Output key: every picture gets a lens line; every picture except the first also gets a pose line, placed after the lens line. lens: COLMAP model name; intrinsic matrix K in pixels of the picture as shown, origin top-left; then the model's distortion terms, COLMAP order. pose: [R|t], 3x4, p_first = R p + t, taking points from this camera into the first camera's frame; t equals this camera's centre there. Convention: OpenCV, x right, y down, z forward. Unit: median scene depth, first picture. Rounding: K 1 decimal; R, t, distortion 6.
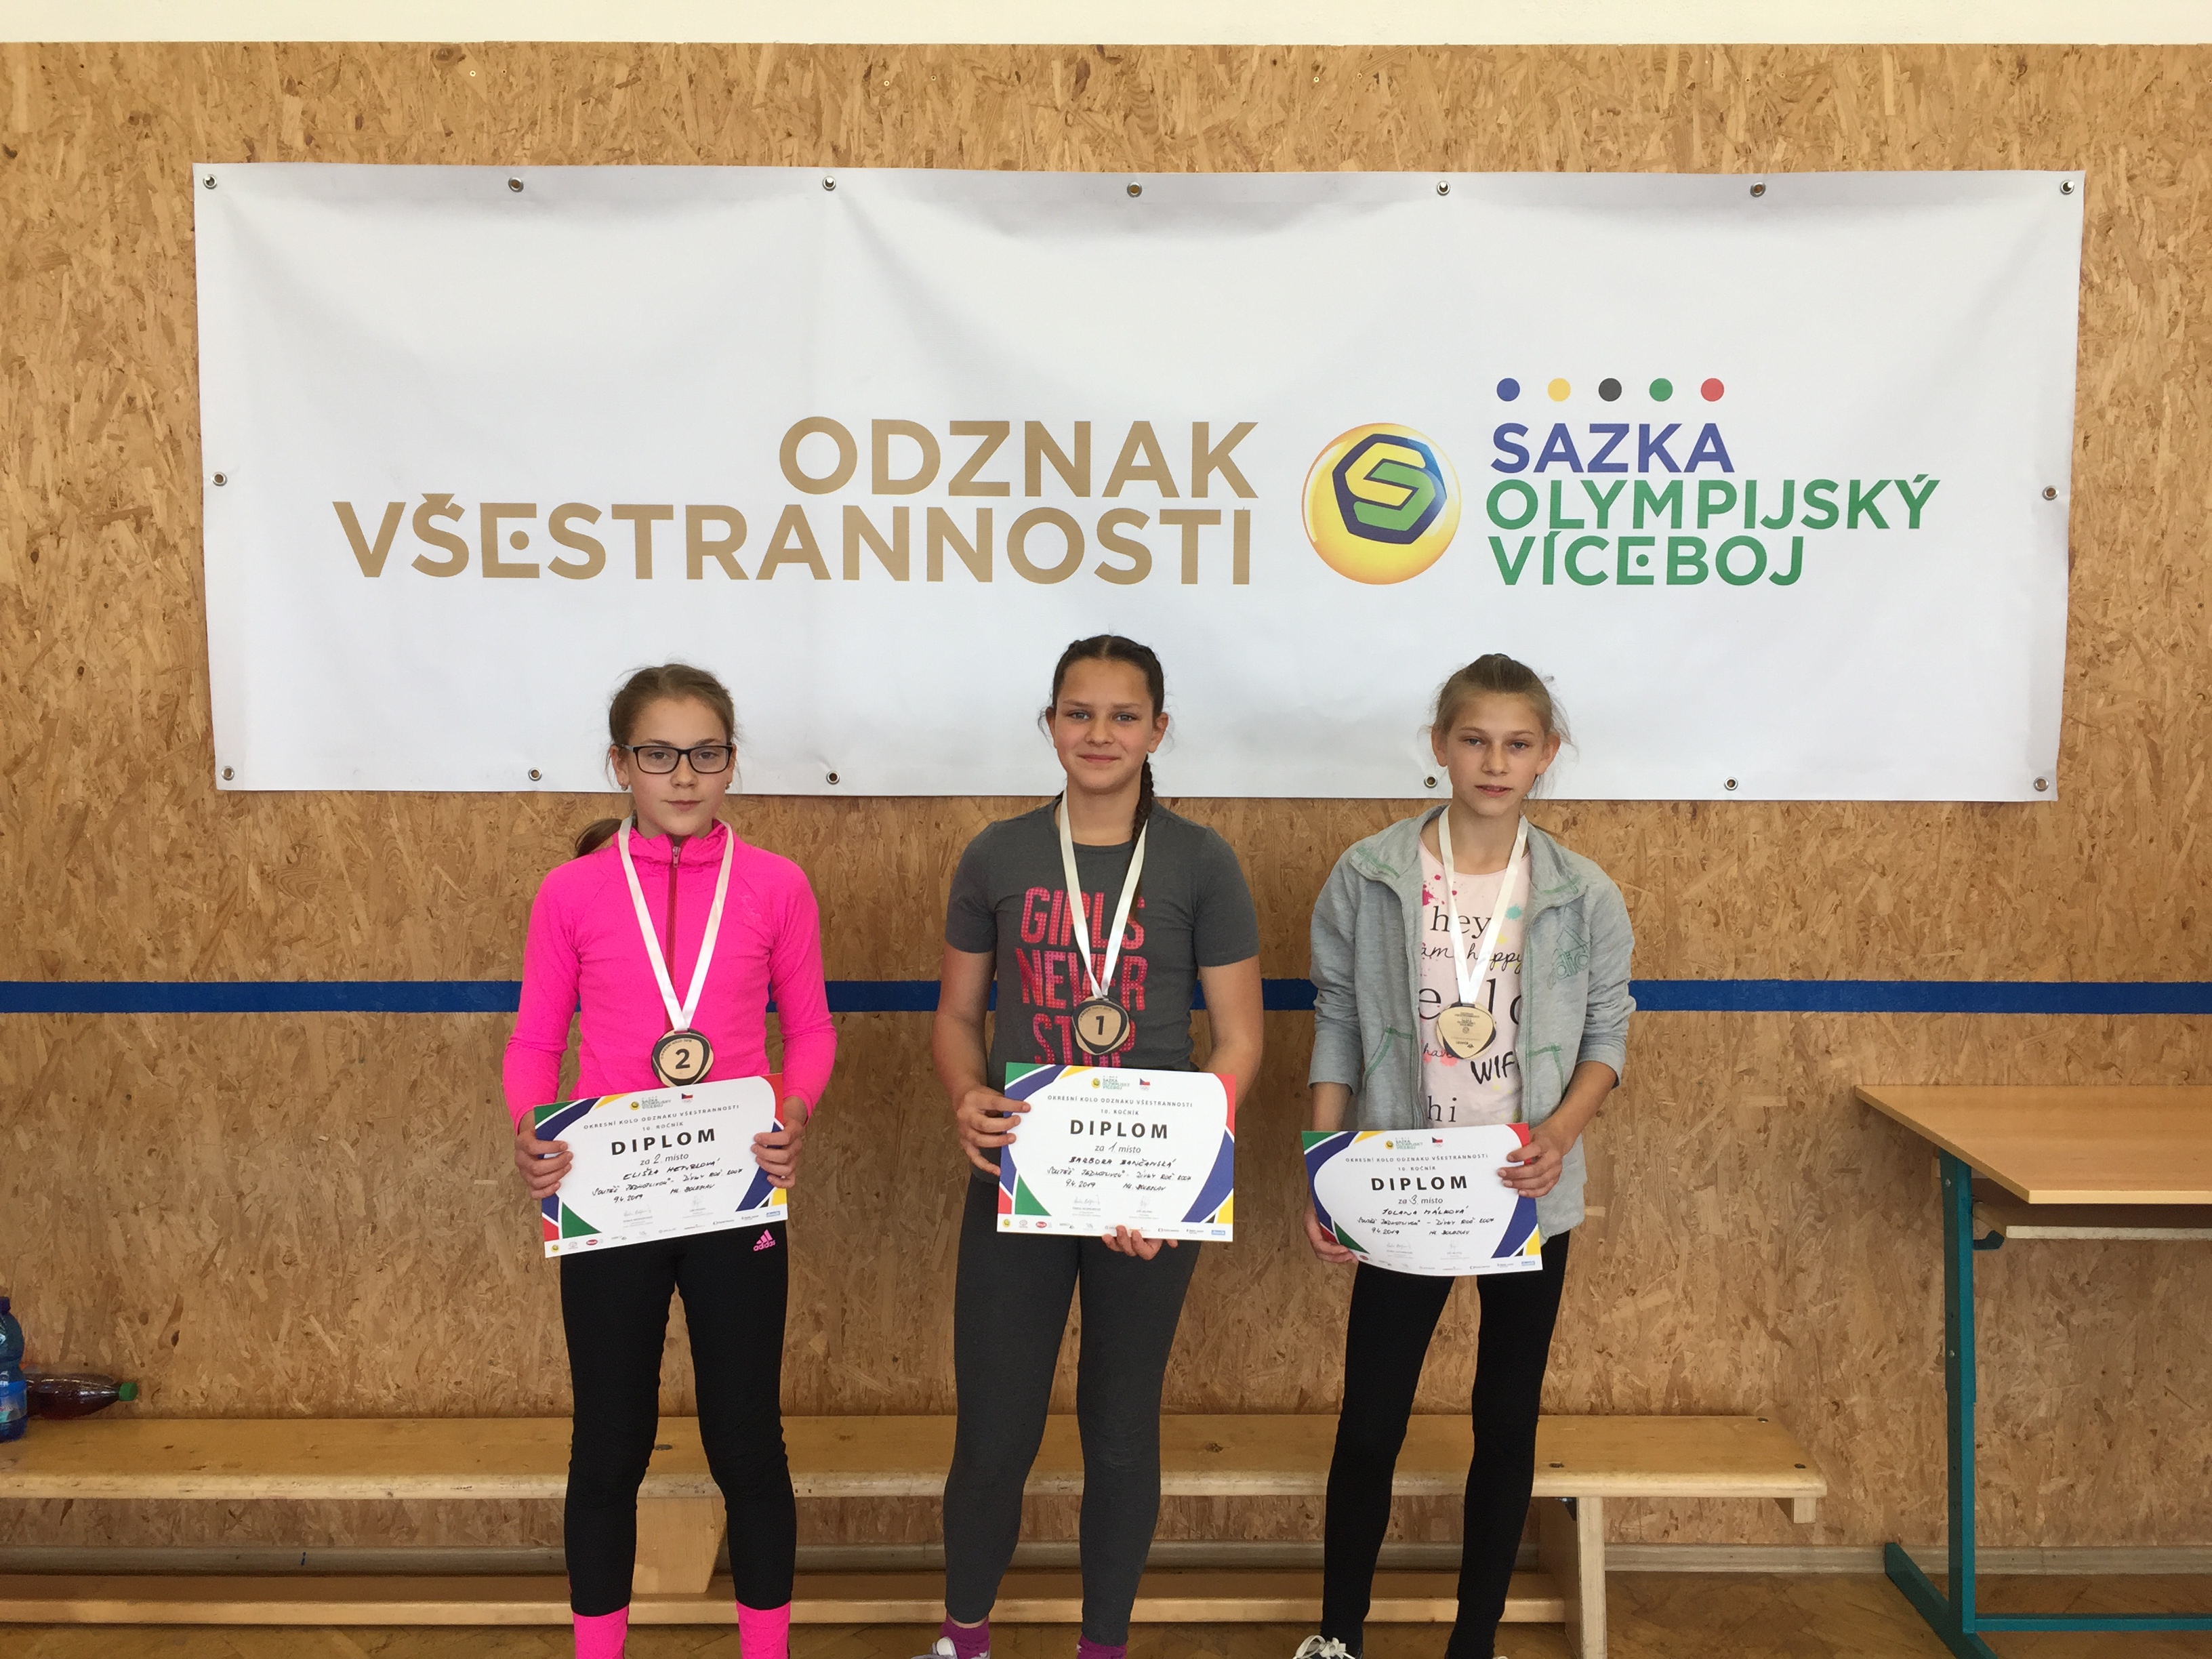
lens RADIAL K [[1836.5, 0, 1106.0], [0, 1836.5, 812.4], [0, 0, 1]] dist [0.080221, -0.105559]
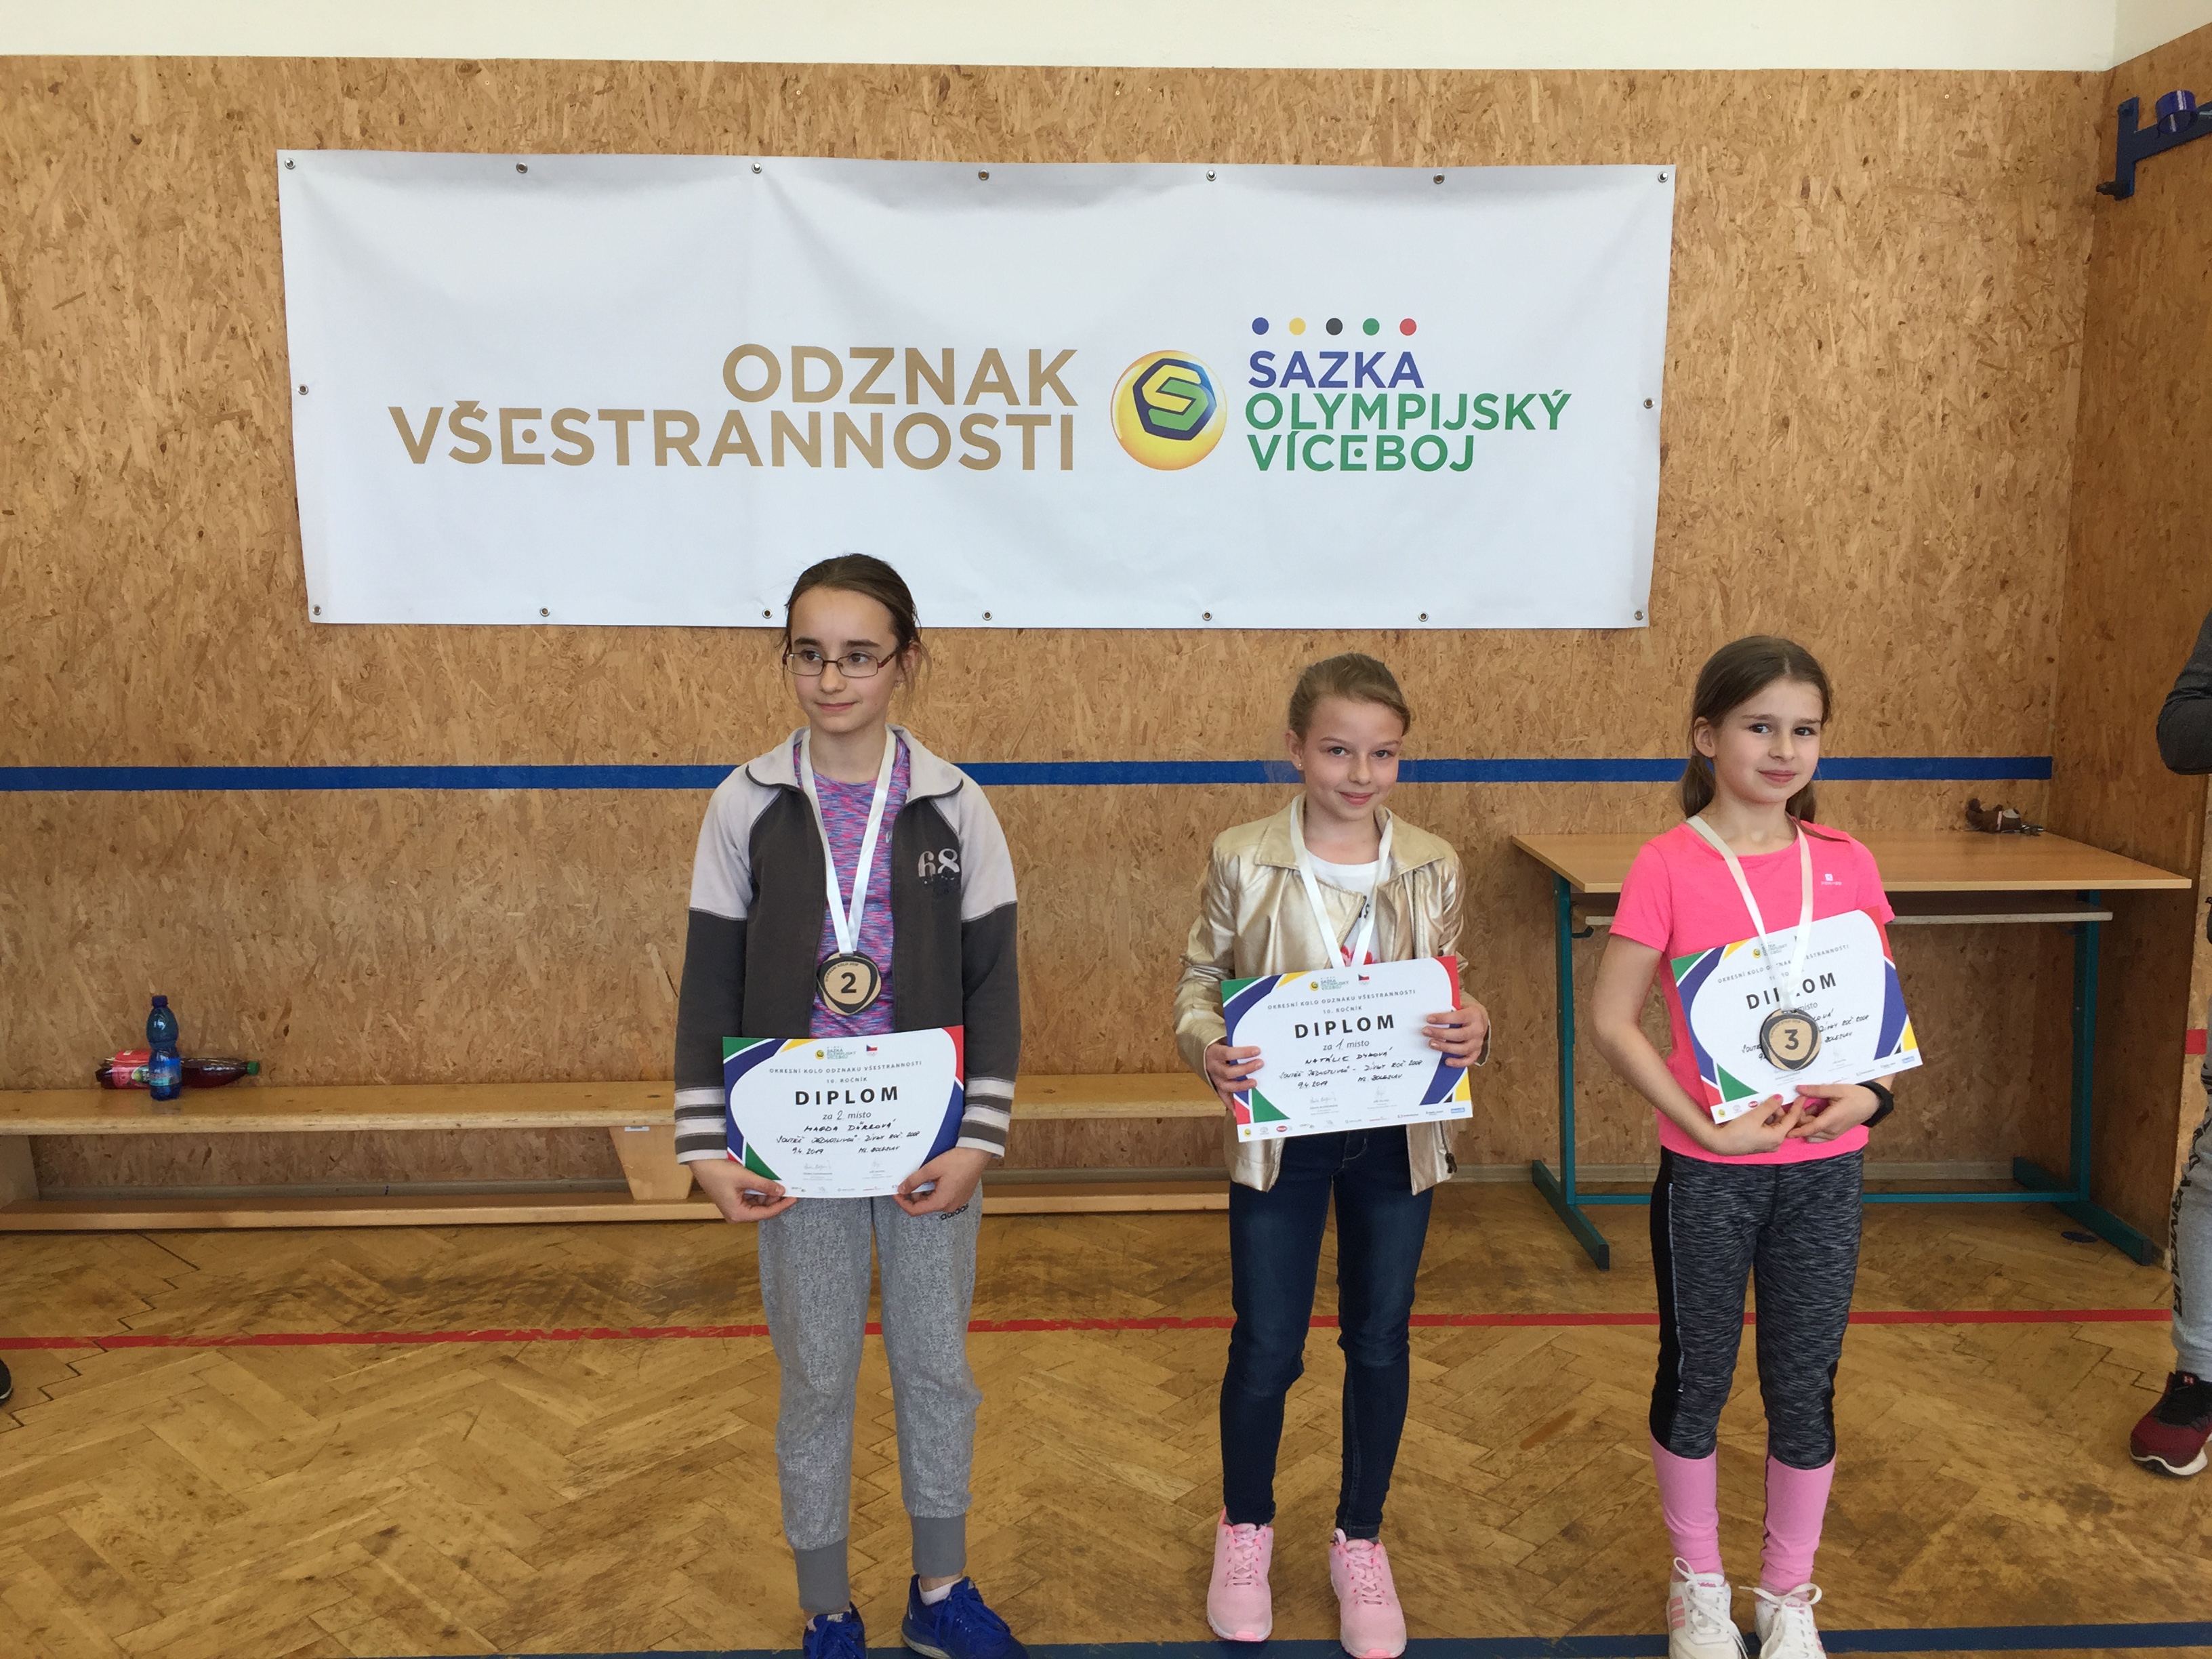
lens RADIAL K [[1901.5, 0, 1104.6], [0, 1901.5, 822.9], [0, 0, 1]] dist [0.091475, -0.130865]
pose [[0.999383, -0.006902, 0.034448, 0.051030], [0.004613, 0.997802, 0.066098, 0.043405], [-0.034828, -0.065899, 0.997218, -0.426730]]
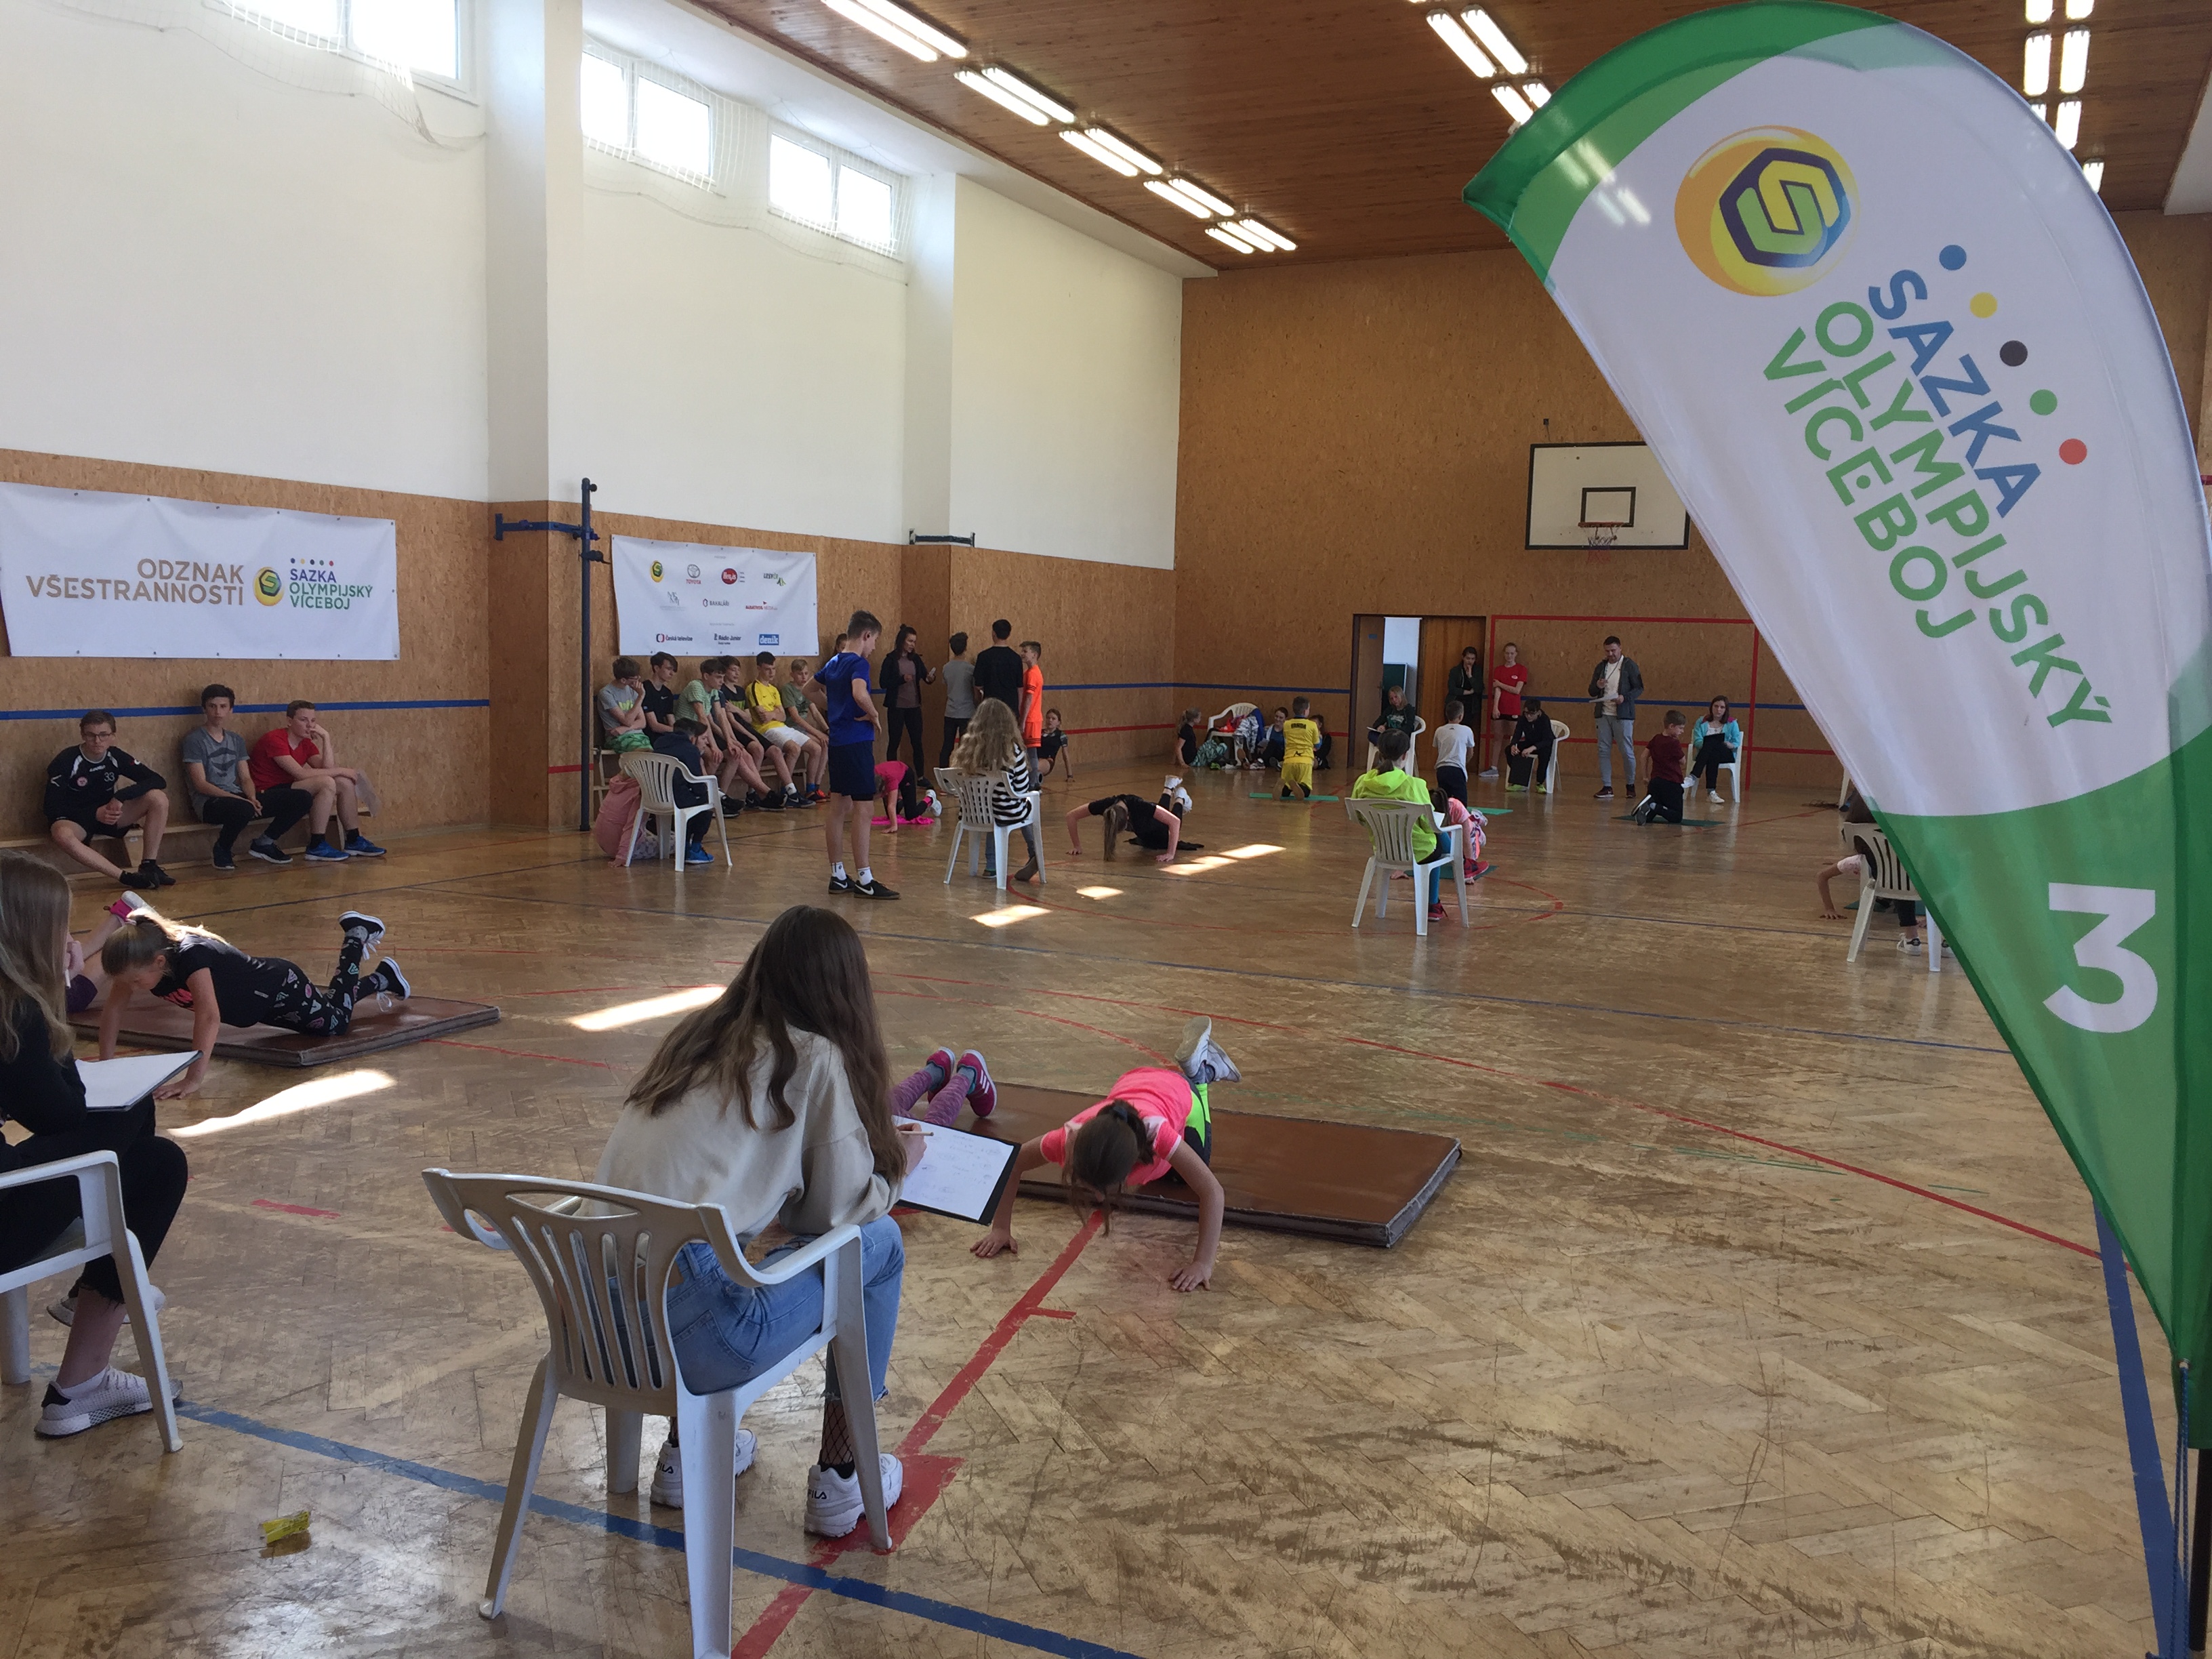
lens RADIAL K [[1885.3, 0, 1100.1], [0, 1885.3, 818.7], [0, 0, 1]] dist [0.089844, -0.118329]
pose [[0.422047, -0.076015, 0.903381, -2.949590], [0.050623, 0.996900, 0.060233, 0.185043], [-0.905159, 0.020311, 0.424587, -2.468796]]
